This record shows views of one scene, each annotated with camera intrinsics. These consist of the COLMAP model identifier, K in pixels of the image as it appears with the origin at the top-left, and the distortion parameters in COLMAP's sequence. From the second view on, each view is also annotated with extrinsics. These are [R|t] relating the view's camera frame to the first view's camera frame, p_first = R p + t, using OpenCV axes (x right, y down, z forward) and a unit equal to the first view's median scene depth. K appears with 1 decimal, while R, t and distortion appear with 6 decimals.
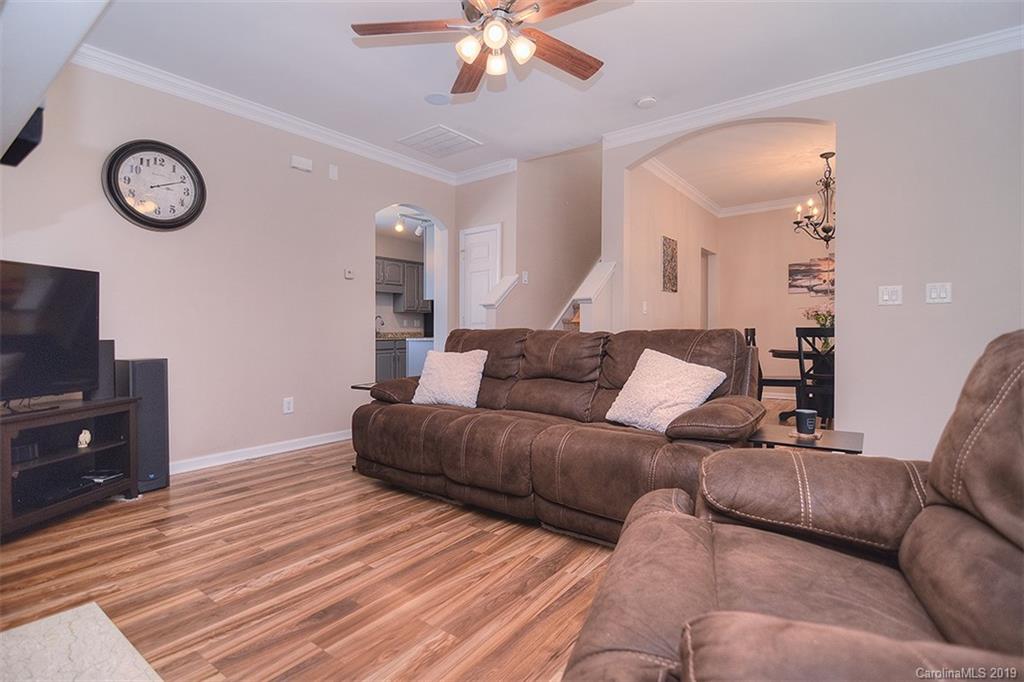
lens RADIAL K [[503.5, 0, 508.8], [0, 503.5, 338.4], [0, 0, 1]] dist [-0.004565, -0.007795]
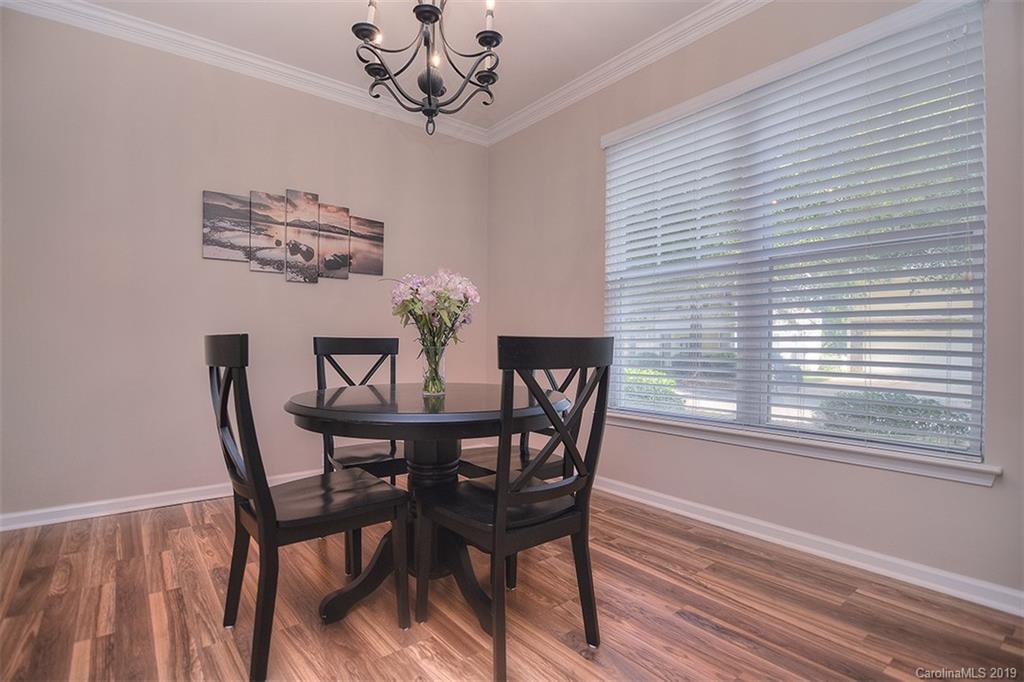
lens RADIAL K [[503.5, 0, 516.5], [0, 503.5, 339.9], [0, 0, 1]] dist [-0.004565, -0.007795]
pose [[0.248804, 0.015316, 0.968433, 0.213734], [0.007326, 0.999817, -0.017694, -0.009546], [-0.968526, 0.011497, 0.248646, 0.649153]]
